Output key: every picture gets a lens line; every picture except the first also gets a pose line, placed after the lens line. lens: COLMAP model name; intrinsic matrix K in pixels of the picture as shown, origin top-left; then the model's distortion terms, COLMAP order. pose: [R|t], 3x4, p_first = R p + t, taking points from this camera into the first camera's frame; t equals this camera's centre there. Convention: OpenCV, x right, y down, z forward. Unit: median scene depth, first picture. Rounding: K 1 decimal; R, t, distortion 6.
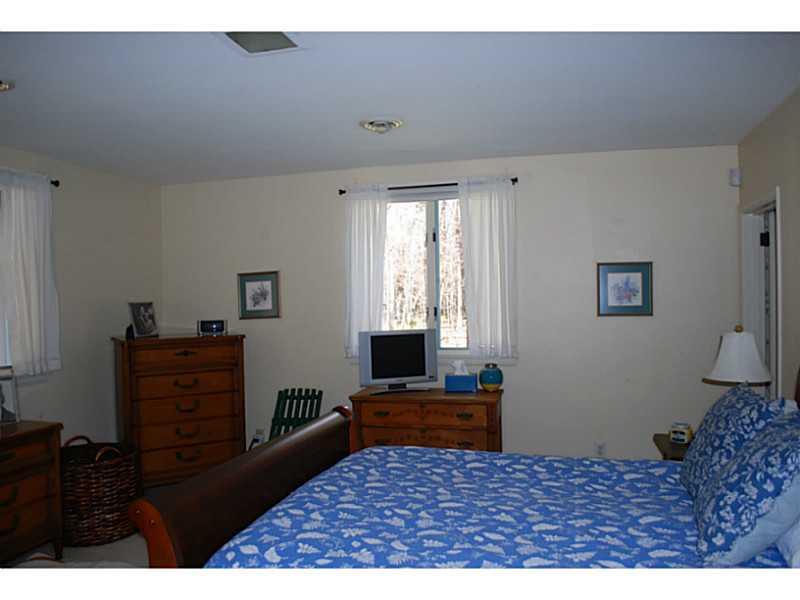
lens RADIAL K [[652.9, 0, 400.0], [0, 652.9, 300.0], [0, 0, 1]] dist [-0.066415, 0.006371]
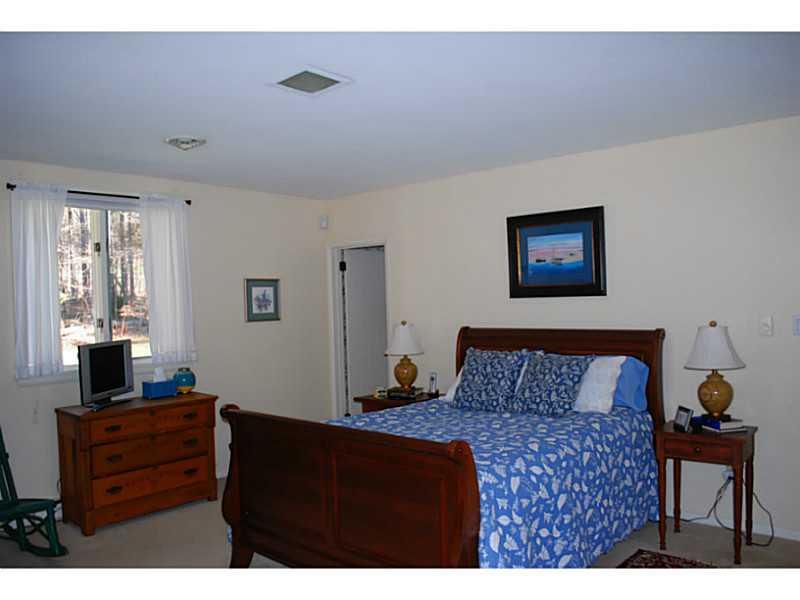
lens RADIAL K [[652.9, 0, 400.0], [0, 652.9, 300.0], [0, 0, 1]] dist [-0.066415, 0.006371]
pose [[0.441163, 0.003831, 0.897419, -0.676052], [0.023847, 0.999588, -0.015990, 0.010170], [-0.897110, 0.028455, 0.440890, 0.193753]]
